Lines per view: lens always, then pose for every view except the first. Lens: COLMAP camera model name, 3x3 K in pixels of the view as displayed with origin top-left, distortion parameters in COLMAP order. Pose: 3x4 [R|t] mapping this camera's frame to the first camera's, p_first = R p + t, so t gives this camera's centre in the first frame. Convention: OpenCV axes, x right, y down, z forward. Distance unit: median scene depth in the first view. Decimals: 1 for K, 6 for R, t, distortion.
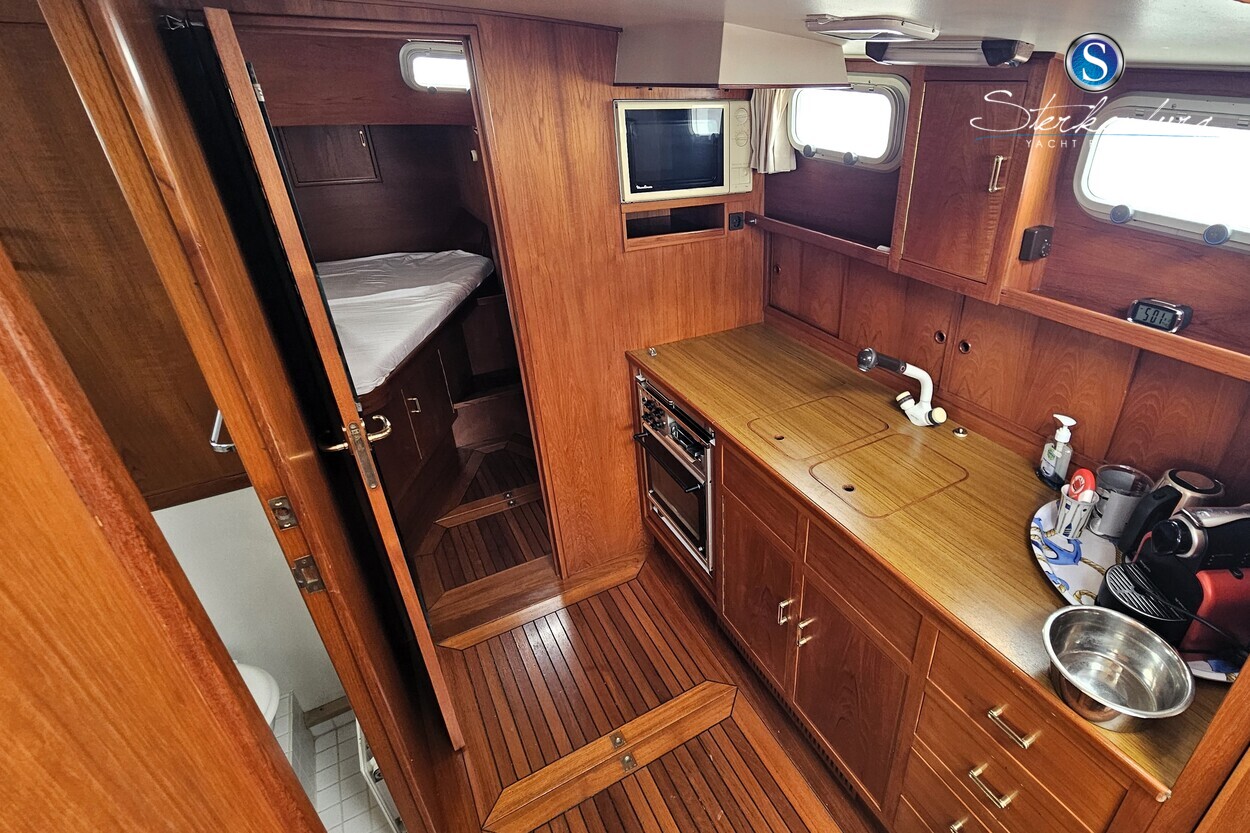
lens RADIAL K [[601.8, 0, 726.4], [0, 601.8, 417.7], [0, 0, 1]] dist [-0.000993, -0.000057]
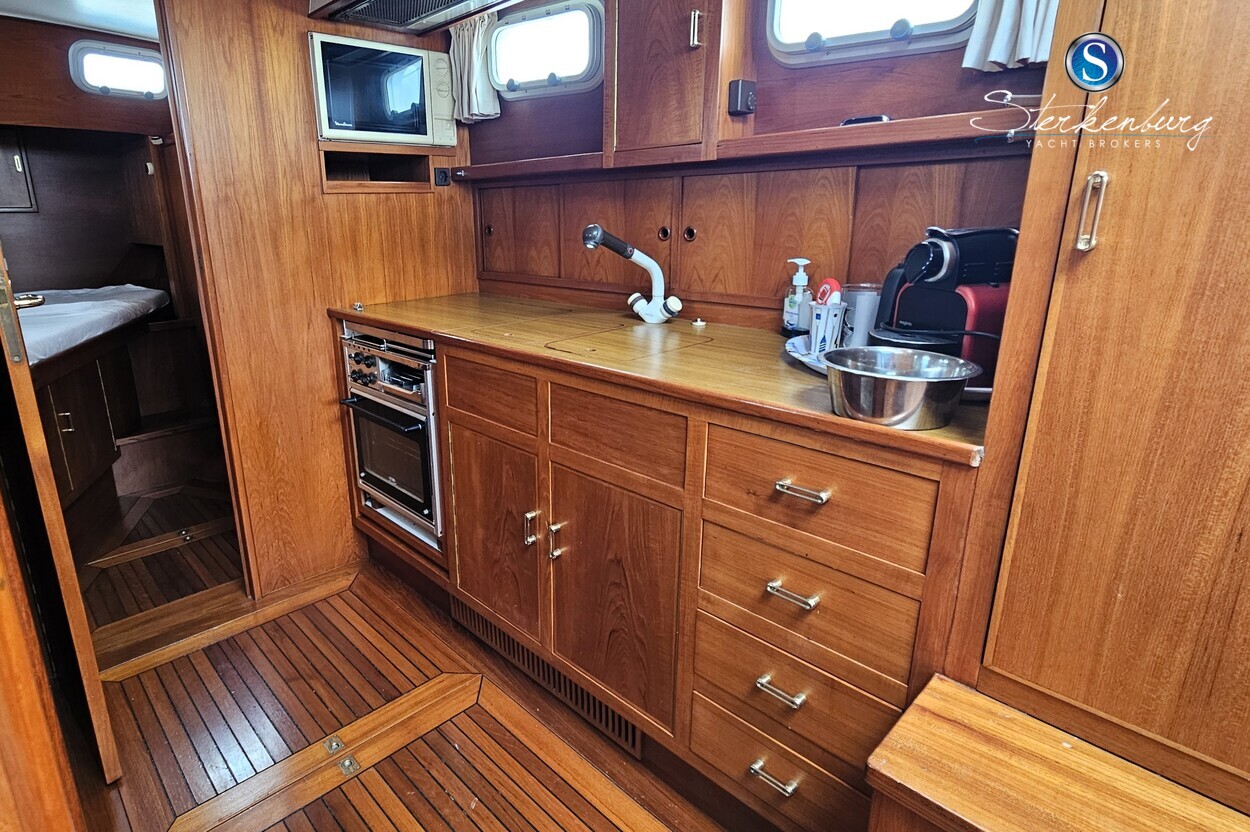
lens RADIAL K [[665.3, 0, 521.7], [0, 665.3, 410.0], [0, 0, 1]] dist [-0.001008, -0.000304]
pose [[0.989013, -0.063351, 0.133563, -0.026291], [0.090470, 0.973945, -0.207956, 0.291635], [-0.116909, 0.217754, 0.968976, 0.046659]]
